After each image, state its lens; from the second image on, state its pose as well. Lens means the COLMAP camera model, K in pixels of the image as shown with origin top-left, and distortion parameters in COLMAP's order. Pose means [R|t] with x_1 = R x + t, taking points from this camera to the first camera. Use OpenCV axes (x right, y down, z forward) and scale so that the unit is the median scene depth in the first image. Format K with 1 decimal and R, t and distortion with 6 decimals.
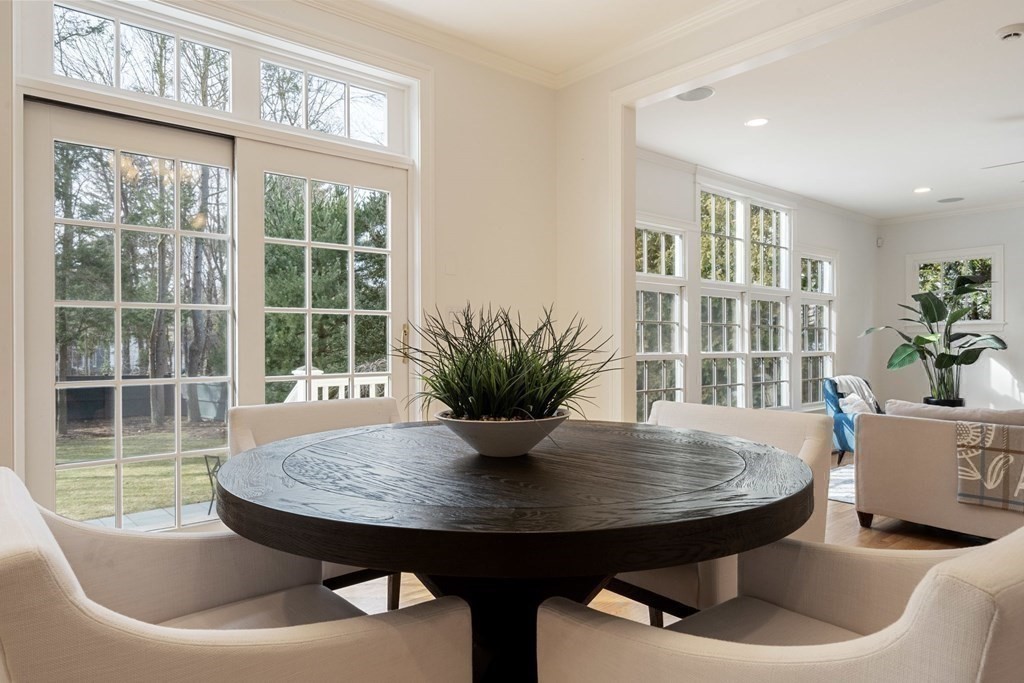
lens RADIAL K [[661.0, 0, 518.4], [0, 661.0, 350.3], [0, 0, 1]] dist [0.049784, -0.000051]
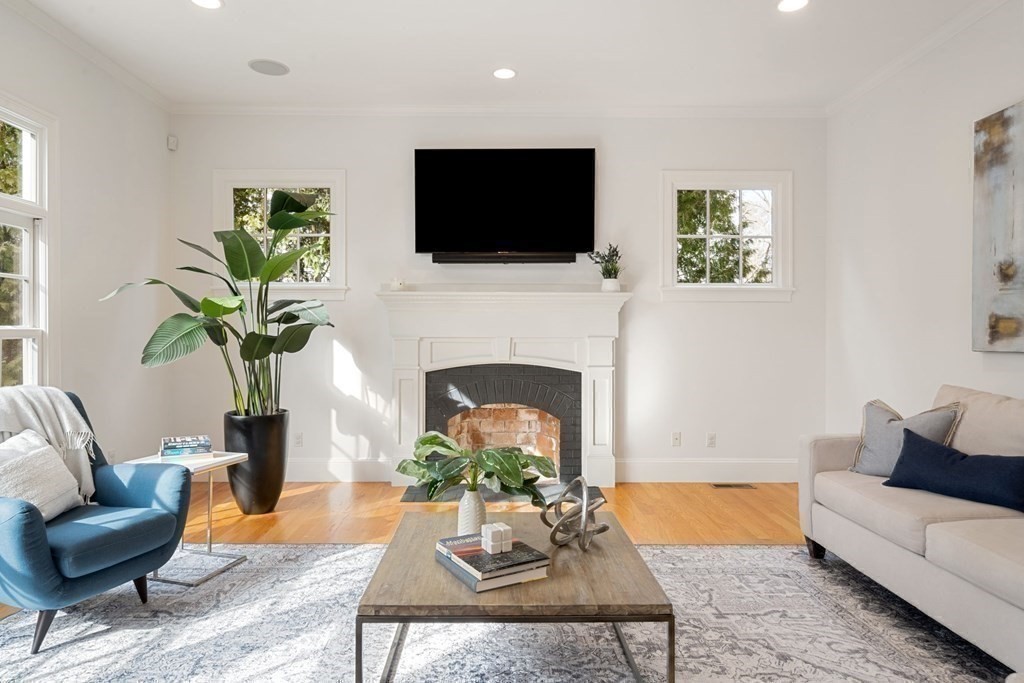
lens RADIAL K [[474.3, 0, 497.6], [0, 474.3, 344.6], [0, 0, 1]] dist [-0.002905, 0.000094]
pose [[0.624046, -0.009392, 0.781331, 0.444711], [-0.009908, 0.999752, 0.019931, 0.004162], [-0.781325, -0.020180, 0.623799, 0.590066]]
